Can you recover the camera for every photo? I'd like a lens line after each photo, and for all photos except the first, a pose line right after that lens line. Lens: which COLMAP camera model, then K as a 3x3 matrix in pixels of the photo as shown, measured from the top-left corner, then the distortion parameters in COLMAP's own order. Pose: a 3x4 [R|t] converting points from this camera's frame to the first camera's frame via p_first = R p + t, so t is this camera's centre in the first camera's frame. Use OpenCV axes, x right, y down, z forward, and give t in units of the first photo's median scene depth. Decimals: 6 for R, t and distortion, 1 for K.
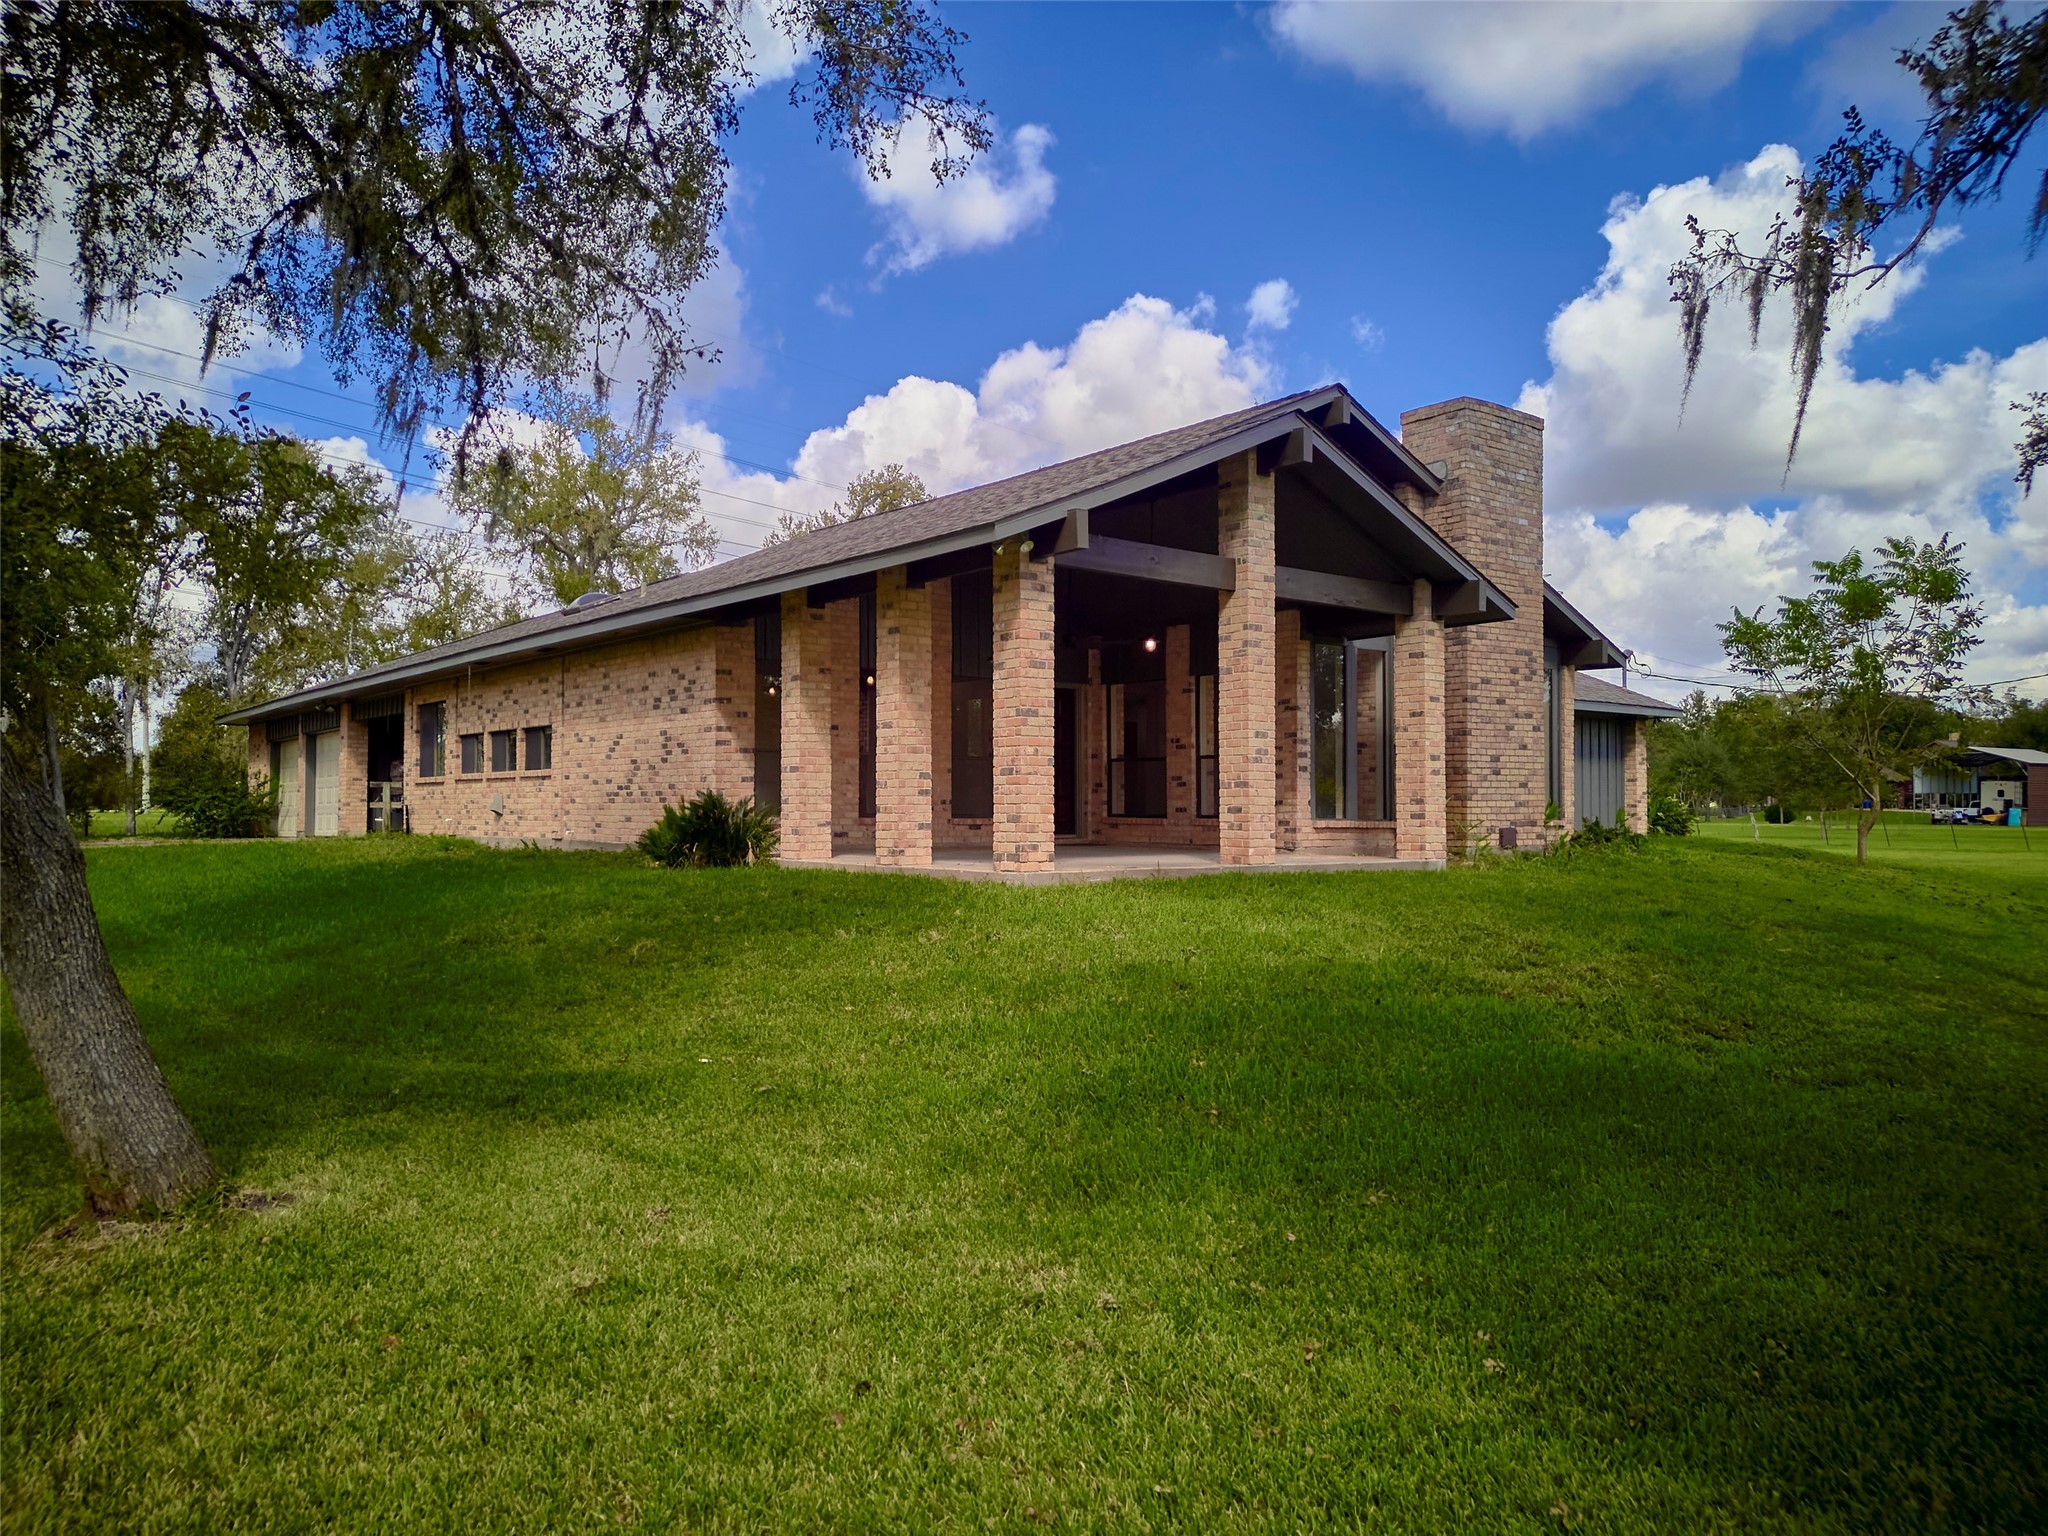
lens RADIAL K [[1421.4, 0, 1024.0], [0, 1421.4, 768.0], [0, 0, 1]] dist [0.023823, -0.000456]
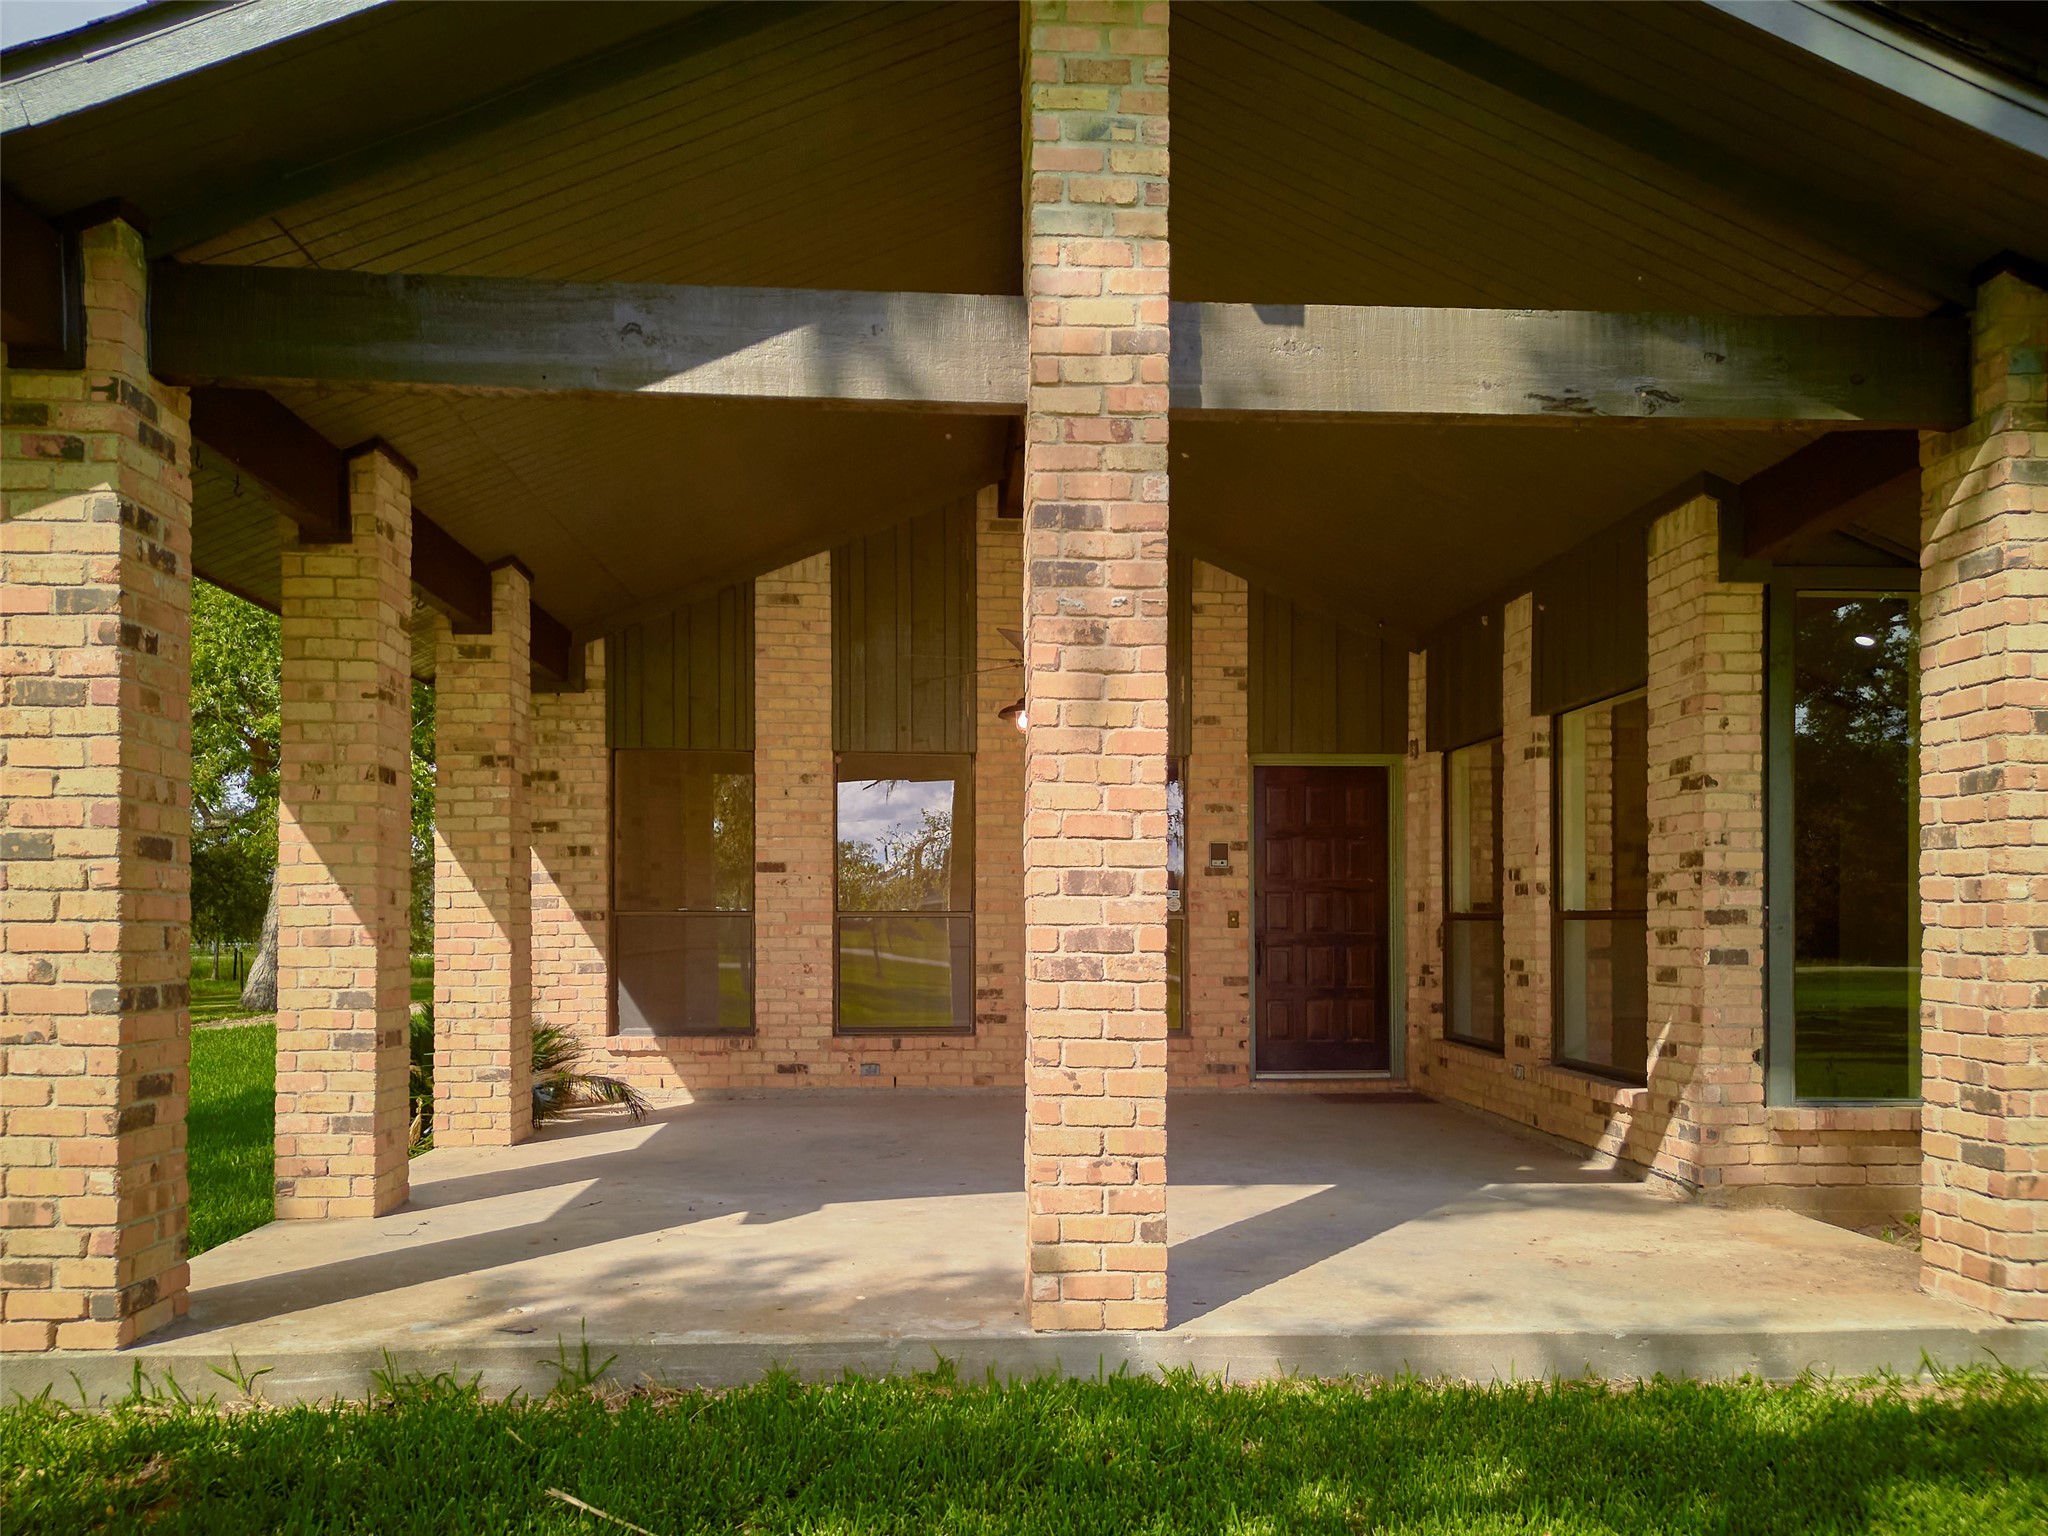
lens RADIAL K [[1505.4, 0, 1029.5], [0, 1505.4, 918.7], [0, 0, 1]] dist [0.030760, 0.000849]
pose [[0.814221, -0.002920, -0.580548, 0.272193], [0.015904, 0.999724, 0.017278, -0.018035], [0.580337, -0.023301, 0.814043, 0.602222]]
